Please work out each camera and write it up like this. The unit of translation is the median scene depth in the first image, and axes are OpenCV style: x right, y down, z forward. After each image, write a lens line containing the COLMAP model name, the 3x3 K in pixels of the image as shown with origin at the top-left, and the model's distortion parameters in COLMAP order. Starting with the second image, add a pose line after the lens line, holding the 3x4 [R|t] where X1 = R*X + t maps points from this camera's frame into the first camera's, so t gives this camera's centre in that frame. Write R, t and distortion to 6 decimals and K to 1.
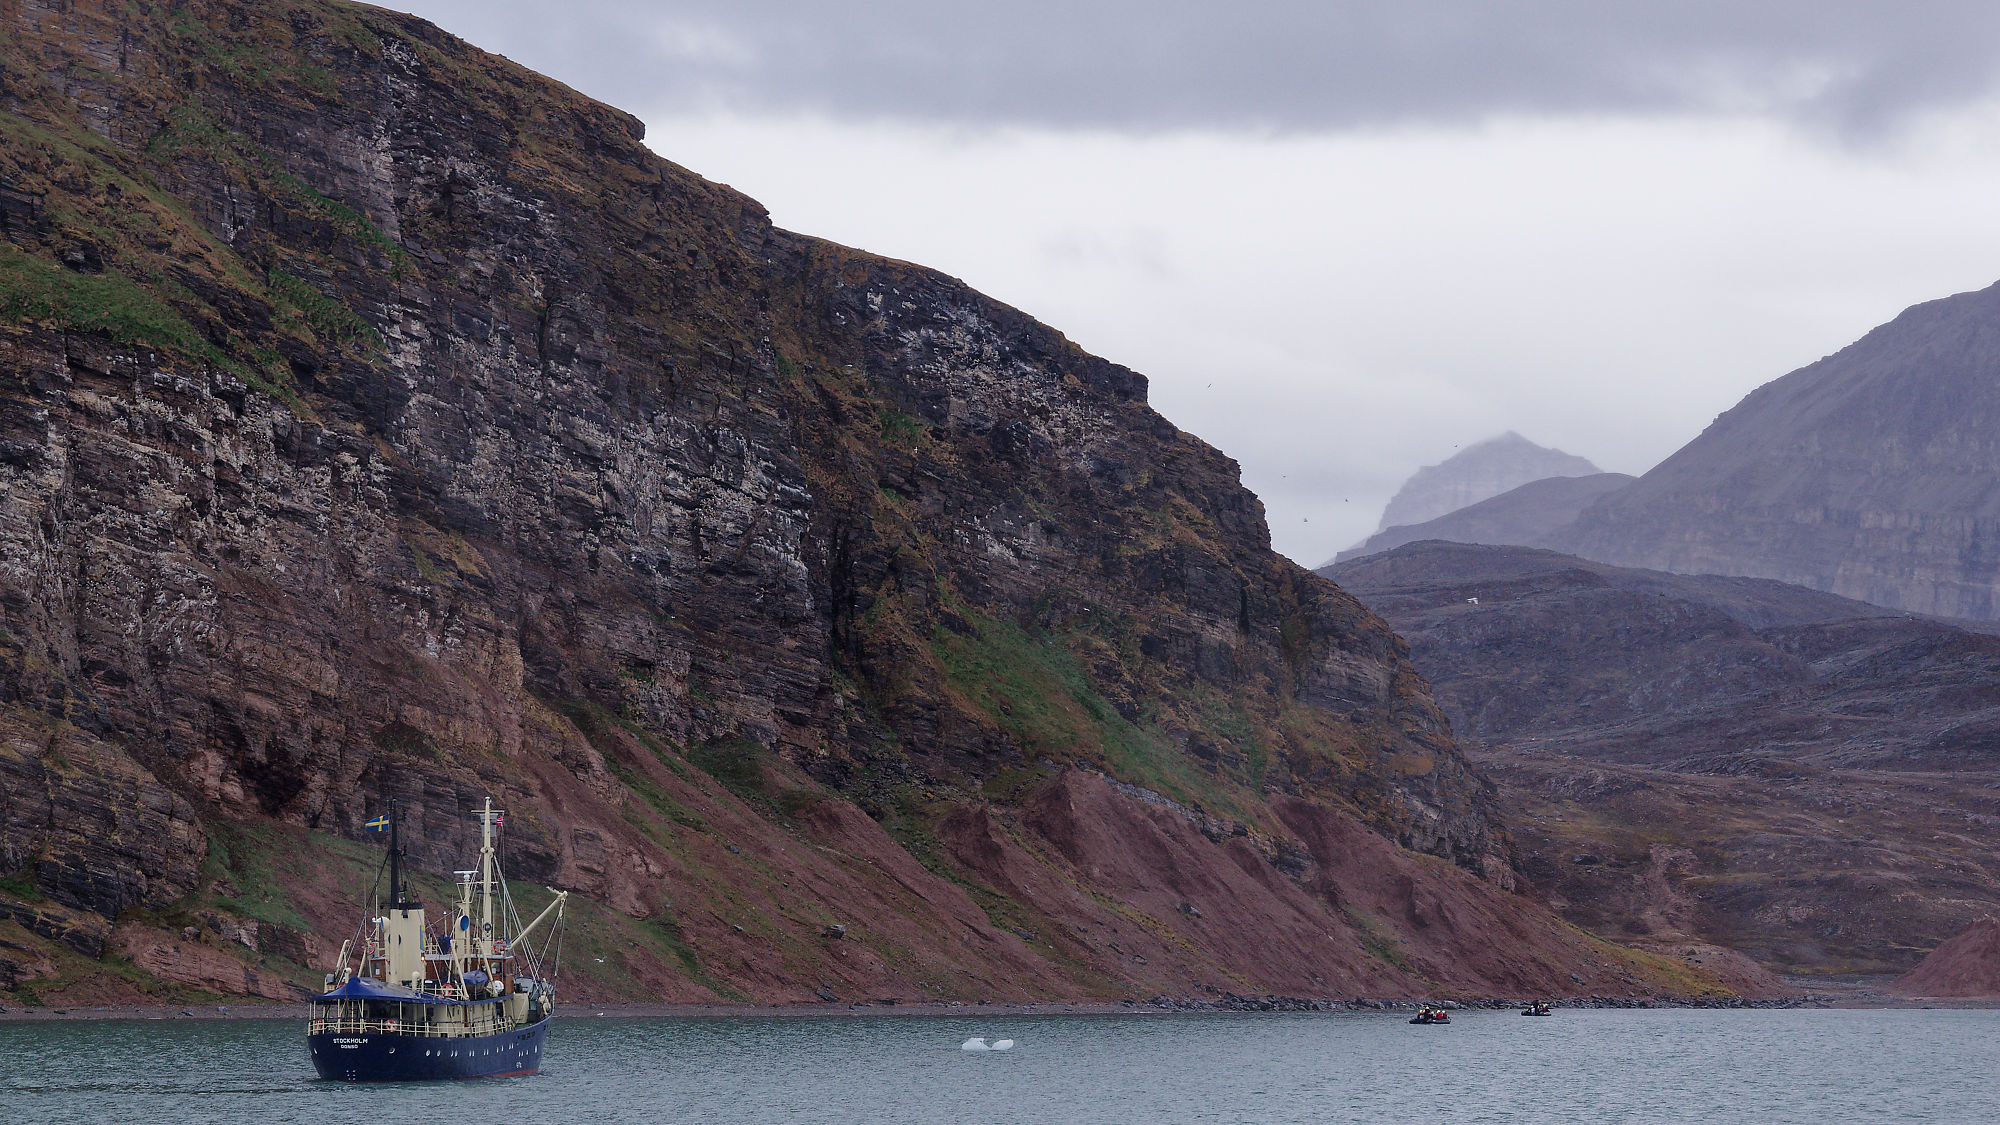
lens RADIAL K [[6672.7, 0, 1026.8], [0, 6672.7, 438.9], [0, 0, 1]] dist [0.021839, 0.000000]
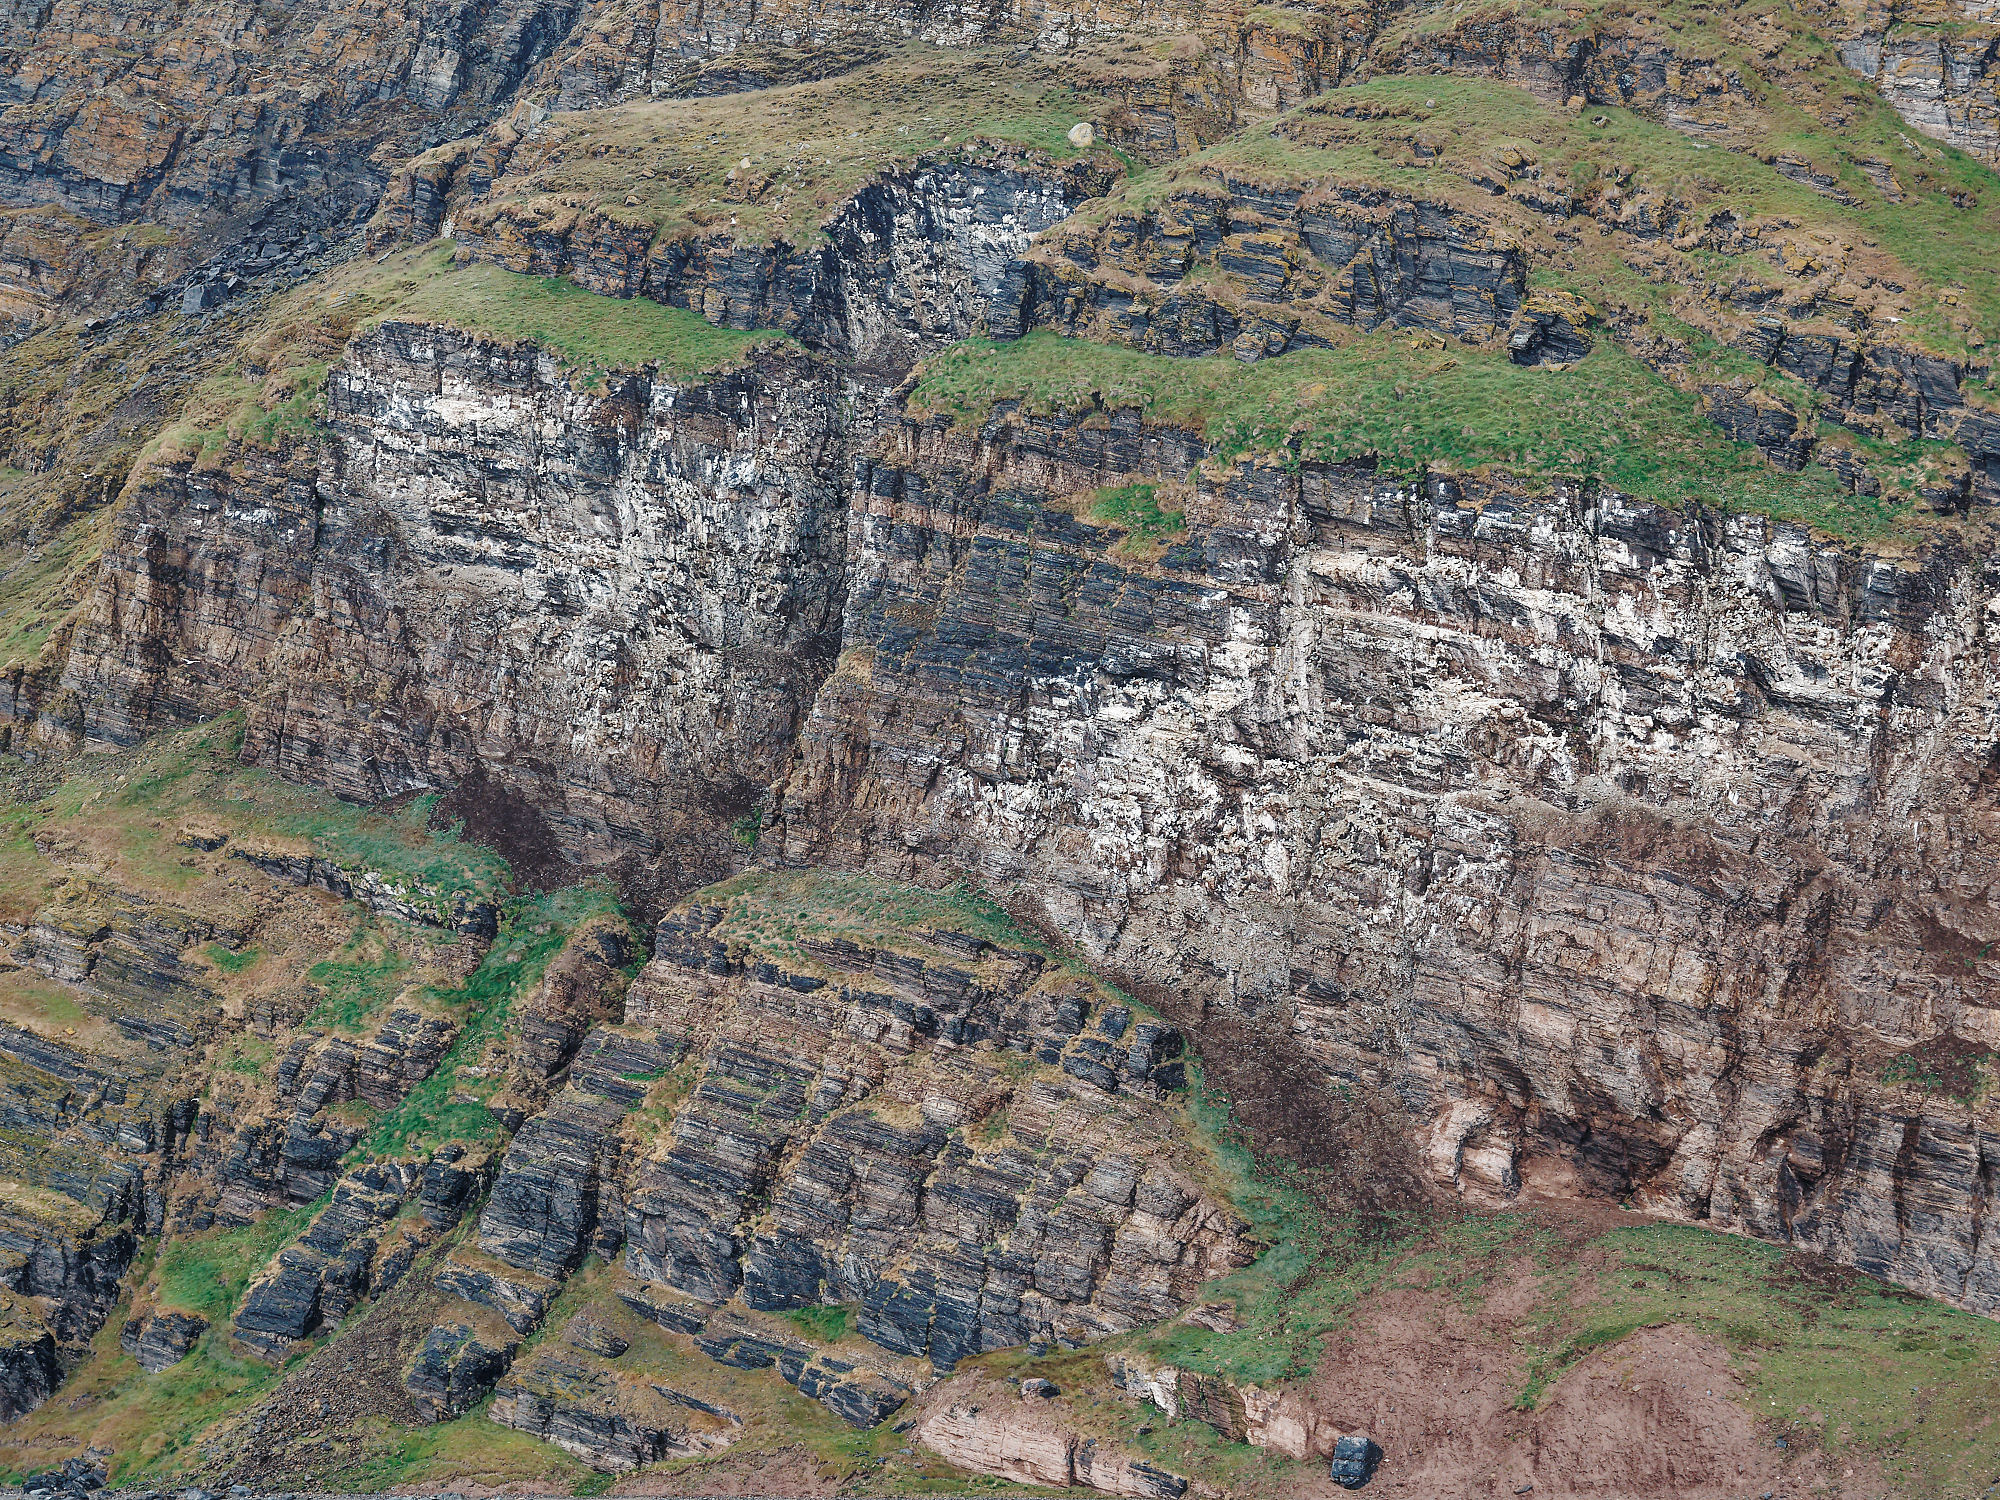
lens RADIAL K [[8241.8, 0, 1005.7], [0, 8241.8, 750.5], [0, 0, 1]] dist [0.075353, 0.000000]
pose [[0.306080, -0.079837, -0.948652, 0.603204], [0.068068, 0.995762, -0.061840, 0.058766], [0.949569, -0.045645, 0.310217, 0.716160]]
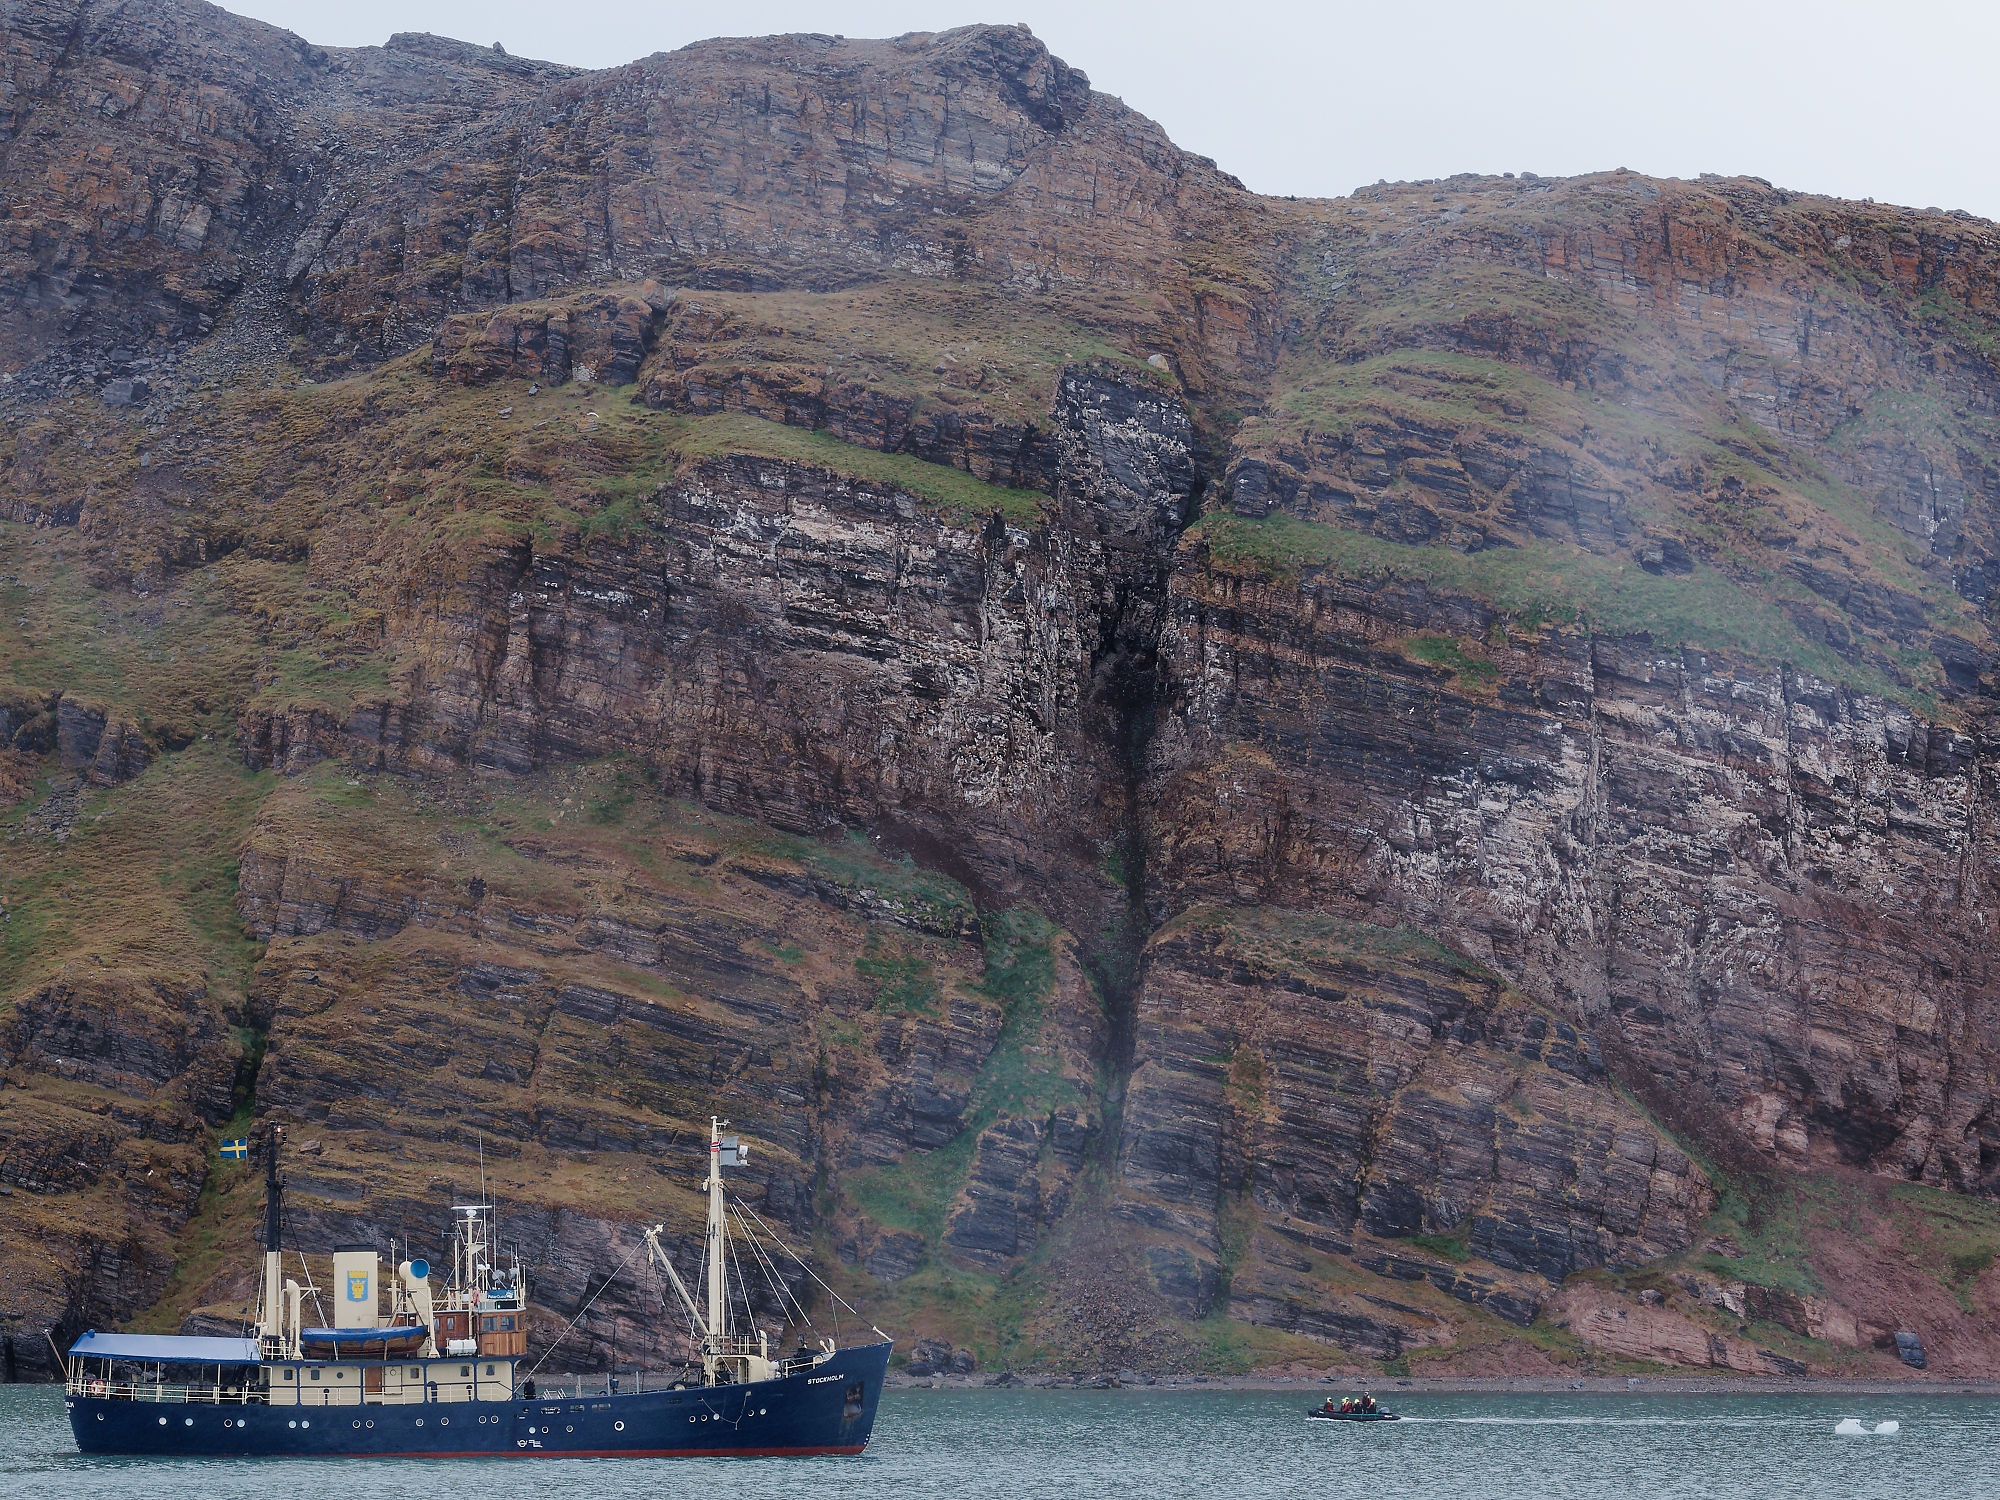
lens RADIAL K [[6228.4, 0, 988.5], [0, 6228.4, 737.4], [0, 0, 1]] dist [0.038987, 0.000000]
pose [[0.856968, -0.045953, -0.513316, 0.219853], [0.035956, 0.998921, -0.029399, 0.019510], [0.514113, 0.006737, 0.857696, 0.225410]]
